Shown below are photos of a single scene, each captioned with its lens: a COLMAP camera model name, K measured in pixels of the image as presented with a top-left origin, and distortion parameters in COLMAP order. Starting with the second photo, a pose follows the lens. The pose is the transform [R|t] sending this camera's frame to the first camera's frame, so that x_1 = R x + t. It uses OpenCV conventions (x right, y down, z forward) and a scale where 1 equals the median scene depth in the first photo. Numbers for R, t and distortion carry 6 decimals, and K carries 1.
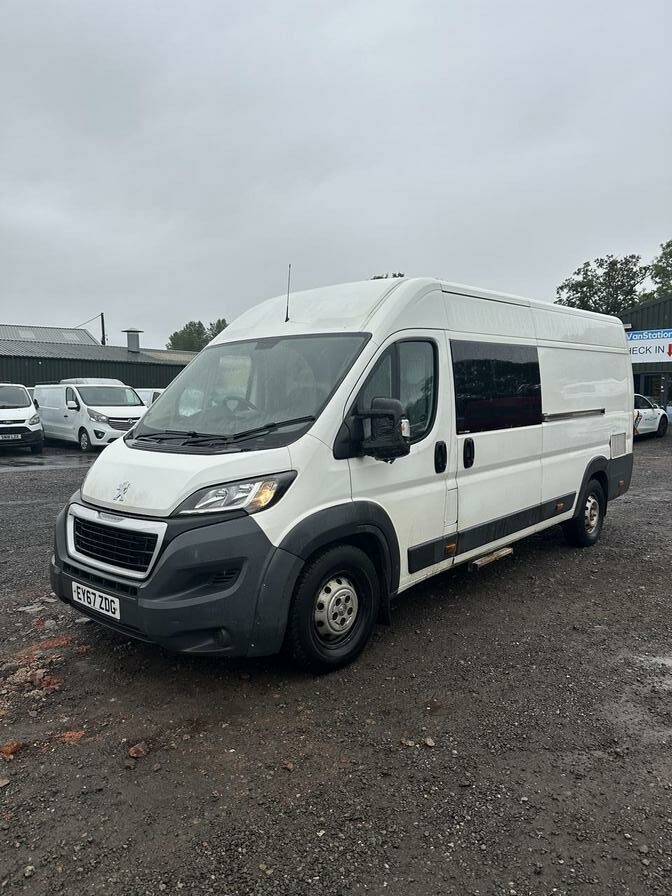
lens RADIAL K [[638.3, 0, 332.4], [0, 638.3, 452.0], [0, 0, 1]] dist [0.017068, -0.019025]
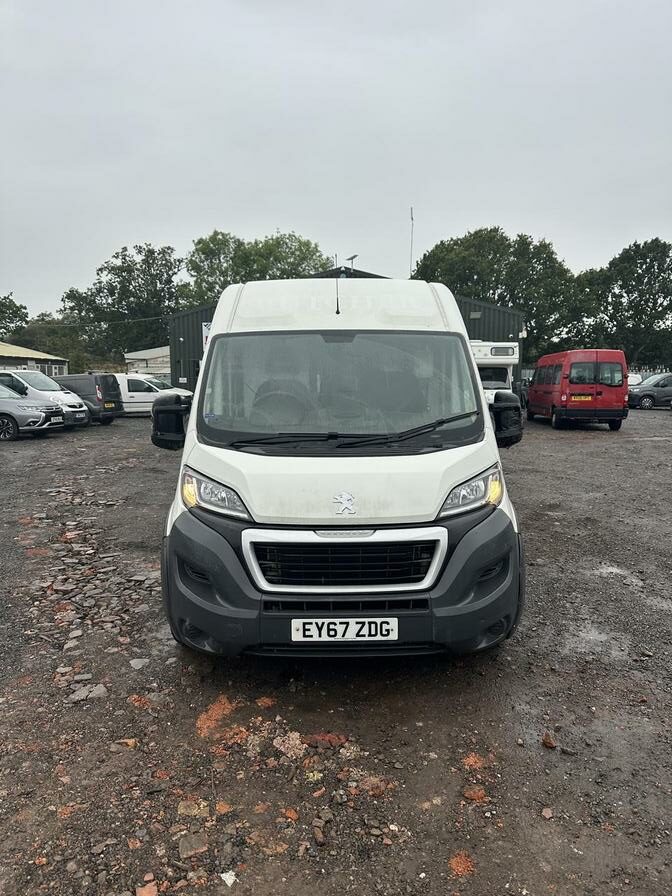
lens RADIAL K [[638.3, 0, 329.7], [0, 638.3, 450.3], [0, 0, 1]] dist [0.017068, -0.019025]
pose [[0.738031, -0.076803, 0.670382, -0.713680], [0.059362, 0.997039, 0.048874, -0.043381], [-0.672151, 0.003724, 0.740405, 0.272643]]
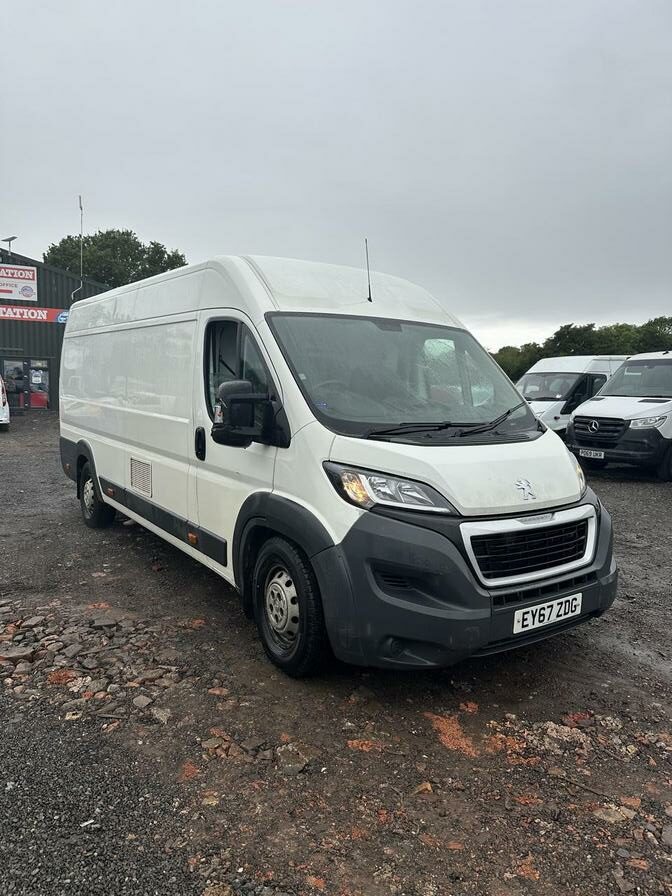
lens RADIAL K [[638.3, 0, 329.2], [0, 638.3, 468.1], [0, 0, 1]] dist [0.017068, -0.019025]
pose [[0.224574, -0.108965, 0.968346, -0.953524], [0.060424, 0.993373, 0.097768, -0.054324], [-0.972582, 0.036555, 0.229670, 0.811121]]
